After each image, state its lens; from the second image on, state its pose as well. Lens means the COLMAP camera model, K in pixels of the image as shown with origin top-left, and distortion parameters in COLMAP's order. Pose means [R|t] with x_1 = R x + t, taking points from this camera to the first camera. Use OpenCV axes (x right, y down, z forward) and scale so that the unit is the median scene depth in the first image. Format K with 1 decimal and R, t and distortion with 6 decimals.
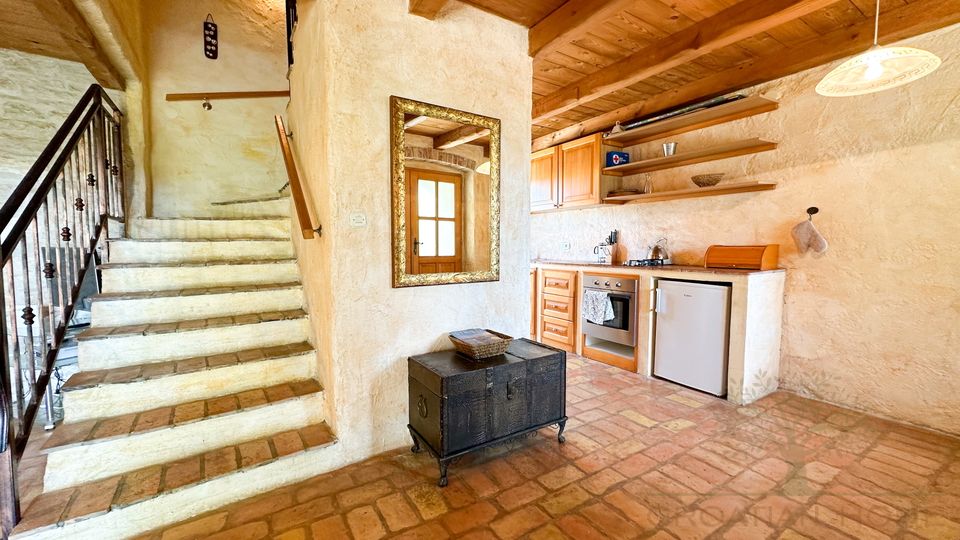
lens RADIAL K [[382.4, 0, 479.1], [0, 382.4, 271.6], [0, 0, 1]] dist [-0.002769, 0.000736]
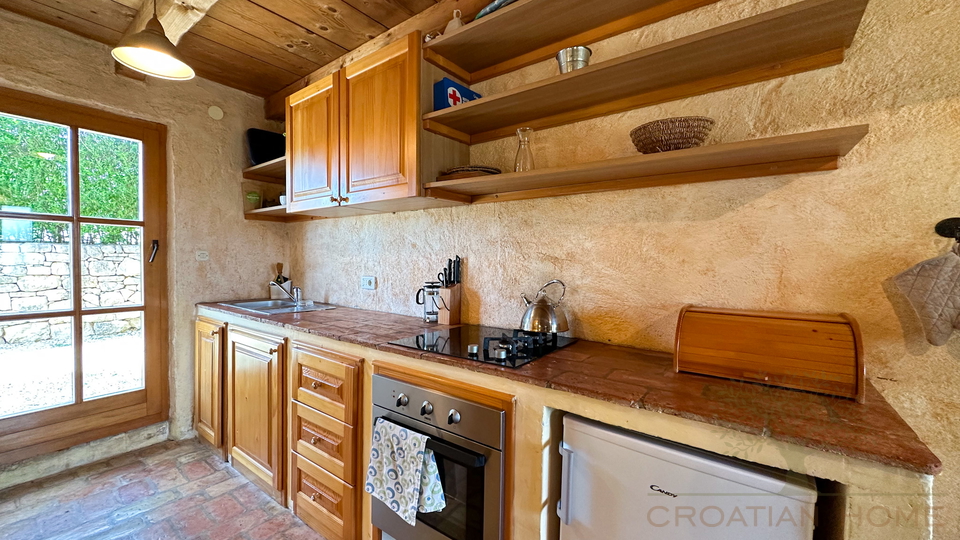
lens RADIAL K [[382.4, 0, 479.3], [0, 382.4, 271.3], [0, 0, 1]] dist [-0.002769, 0.000736]
pose [[0.939106, 0.005232, 0.343589, 0.292247], [0.007822, 0.999300, -0.036597, -0.096943], [-0.343539, 0.037056, 0.938407, 0.727043]]
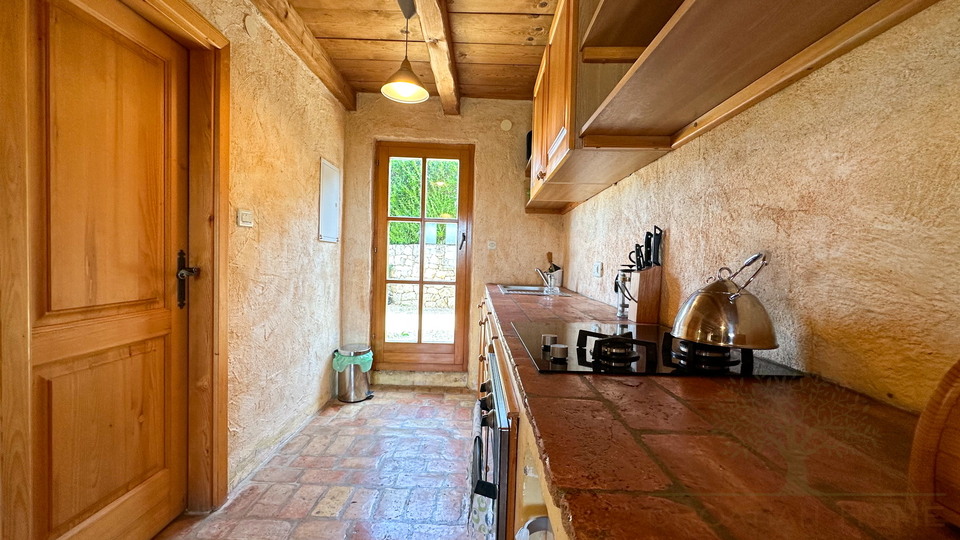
lens RADIAL K [[382.4, 0, 480.5], [0, 382.4, 273.0], [0, 0, 1]] dist [-0.002769, 0.000736]
pose [[0.837505, 0.048670, -0.544258, 0.549974], [-0.070943, 0.997280, -0.019986, -0.068635], [0.541804, 0.055350, 0.838680, 0.849876]]
